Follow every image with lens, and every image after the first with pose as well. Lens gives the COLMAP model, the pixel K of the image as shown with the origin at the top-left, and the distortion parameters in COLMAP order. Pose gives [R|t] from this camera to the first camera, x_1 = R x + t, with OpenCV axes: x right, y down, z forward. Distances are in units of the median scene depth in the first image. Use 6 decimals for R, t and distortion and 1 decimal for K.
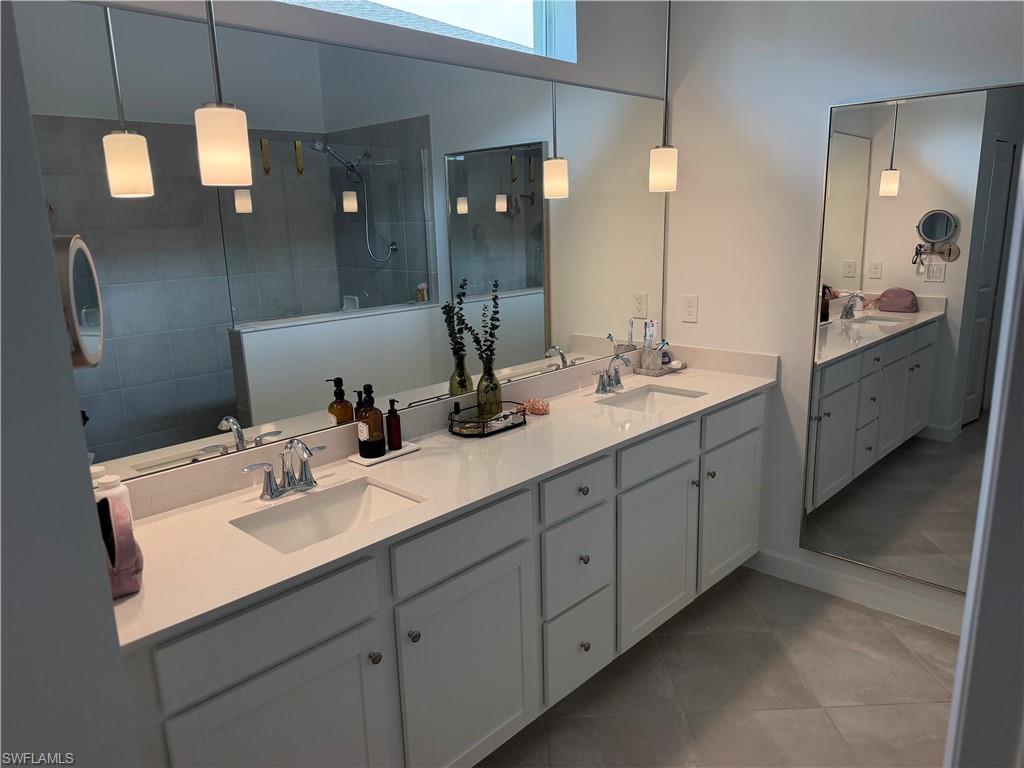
lens RADIAL K [[720.4, 0, 515.8], [0, 720.4, 386.7], [0, 0, 1]] dist [0.083608, -0.096698]
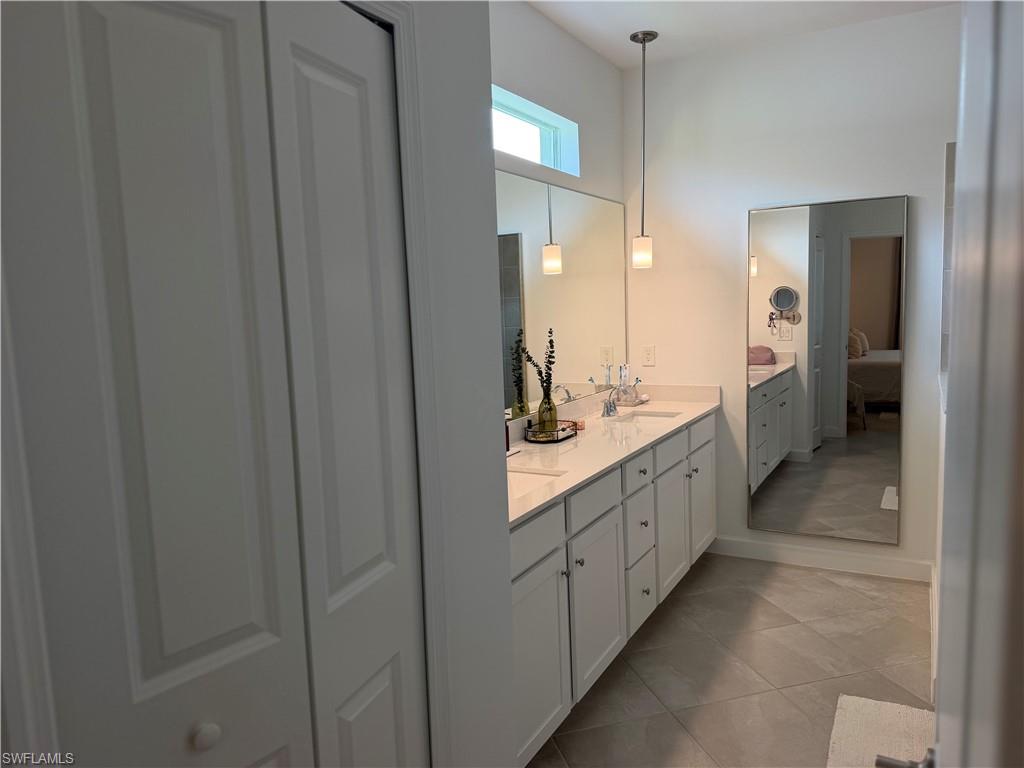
lens RADIAL K [[717.0, 0, 514.8], [0, 717.0, 384.2], [0, 0, 1]] dist [0.114666, -0.190356]
pose [[0.970944, -0.038399, 0.236205, -0.345633], [0.067802, 0.990739, -0.117644, 0.091722], [-0.229500, 0.130241, 0.964555, -0.225059]]
